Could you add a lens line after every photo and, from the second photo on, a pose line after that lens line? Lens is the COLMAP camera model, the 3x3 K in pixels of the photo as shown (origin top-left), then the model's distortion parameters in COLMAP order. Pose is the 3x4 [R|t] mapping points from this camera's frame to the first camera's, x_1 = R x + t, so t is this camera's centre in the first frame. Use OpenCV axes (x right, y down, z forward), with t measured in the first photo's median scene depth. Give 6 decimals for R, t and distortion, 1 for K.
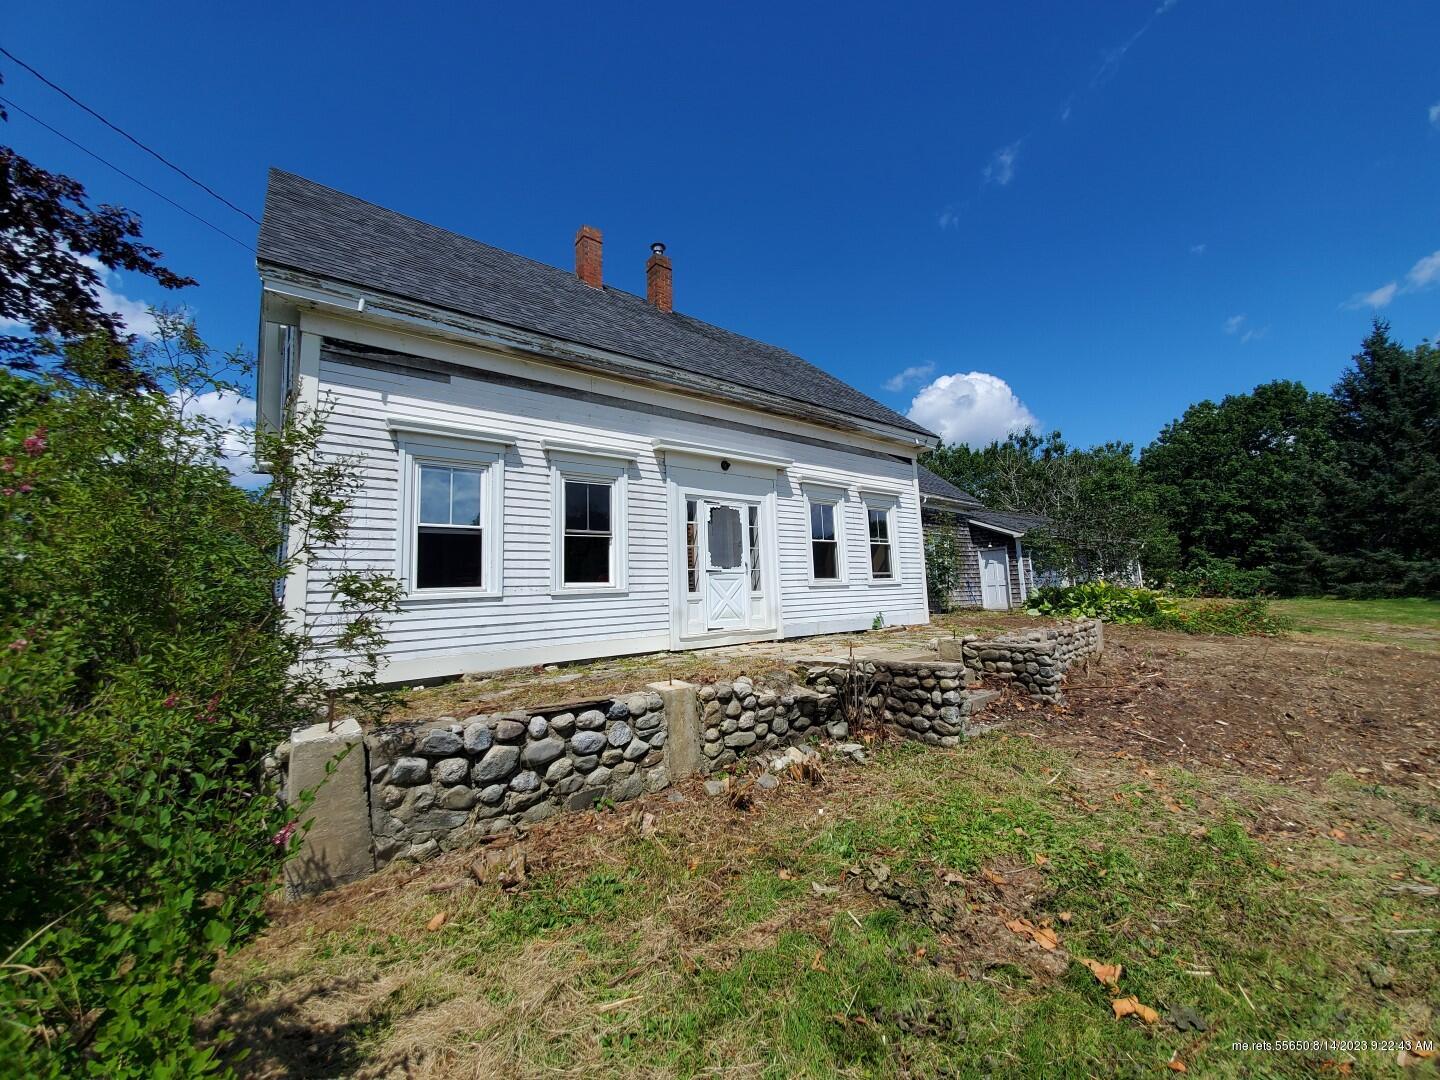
lens RADIAL K [[567.7, 0, 730.1], [0, 567.7, 538.0], [0, 0, 1]] dist [0.003031, -0.007733]
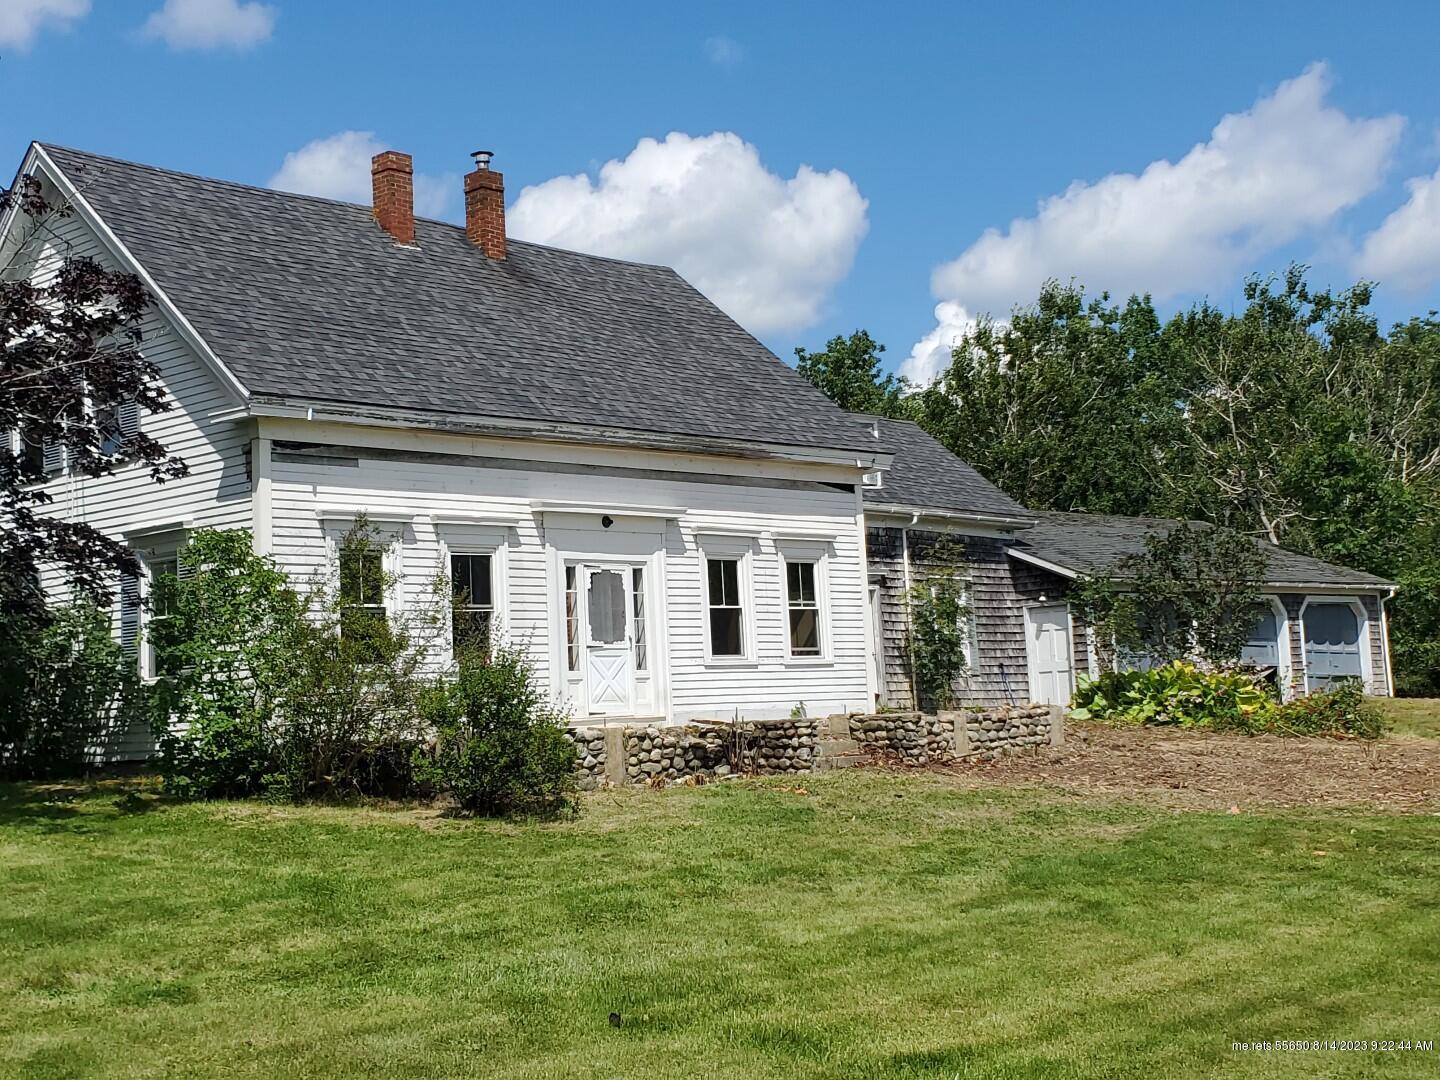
lens RADIAL K [[2027.4, 0, 687.0], [0, 2027.4, 515.3], [0, 0, 1]] dist [0.302922, -1.289634]
pose [[0.993028, 0.004997, 0.117774, -0.357055], [-0.004590, 0.999983, -0.003730, -0.183800], [-0.117790, 0.003163, 0.993033, -2.923306]]
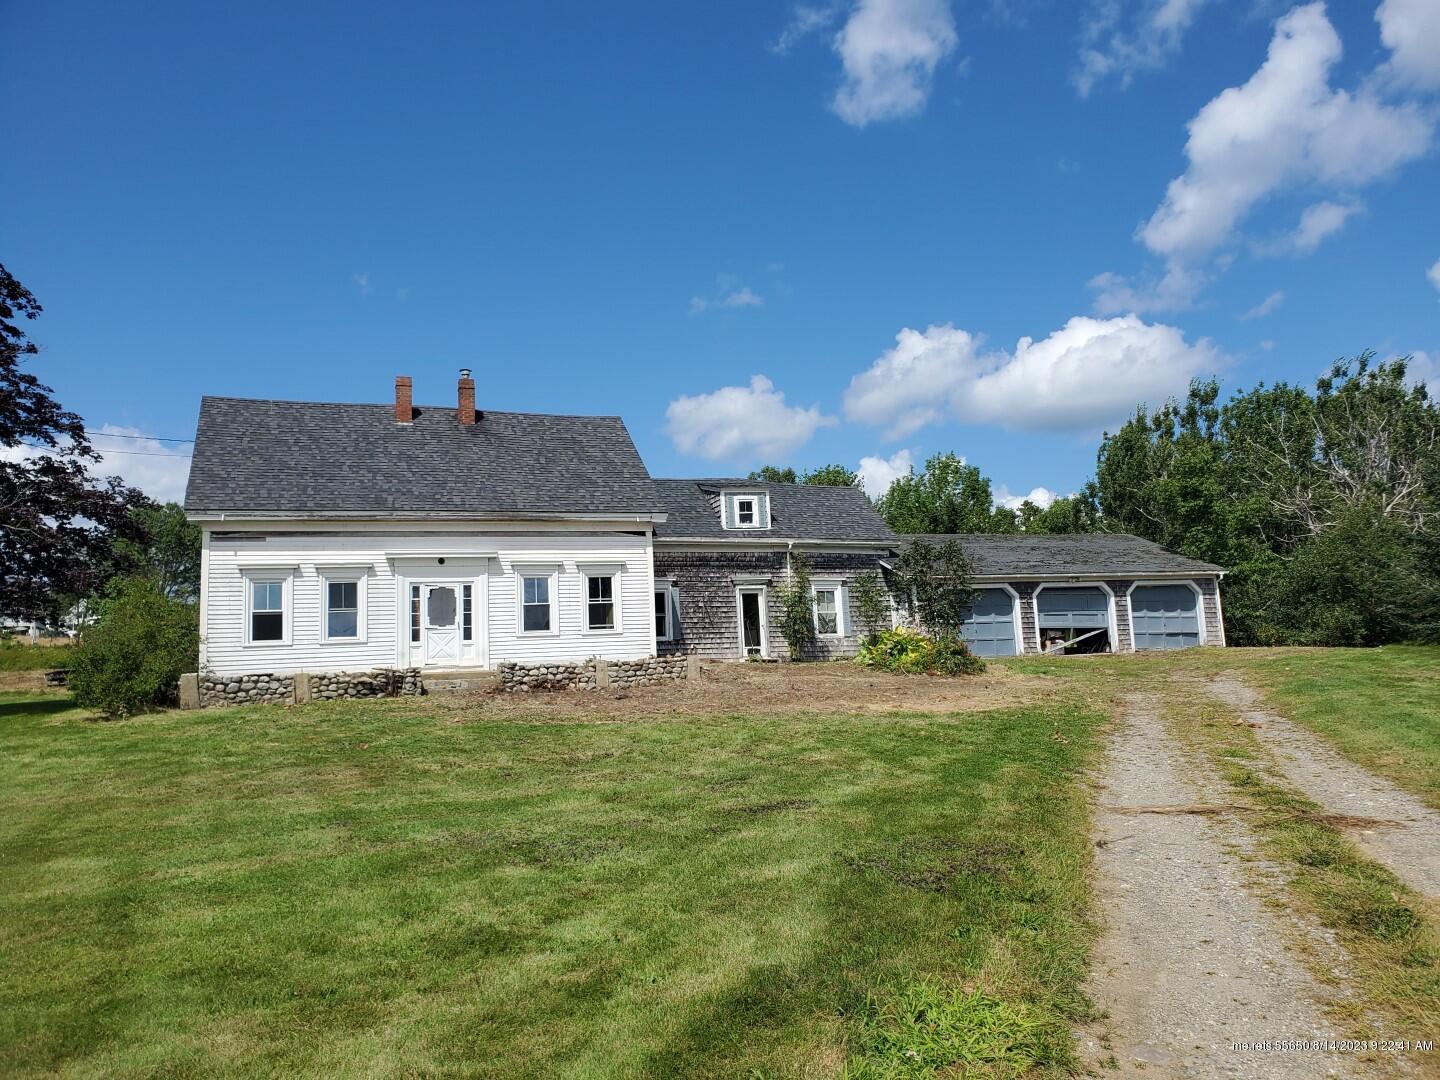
lens RADIAL K [[1120.0, 0, 720.0], [0, 1120.0, 540.0], [0, 0, 1]] dist [0.154192, -0.397850]
pose [[0.941925, -0.046204, -0.332630, 2.575351], [0.042365, 0.998925, -0.018791, -0.137540], [0.333141, 0.003608, 0.942870, -2.477736]]
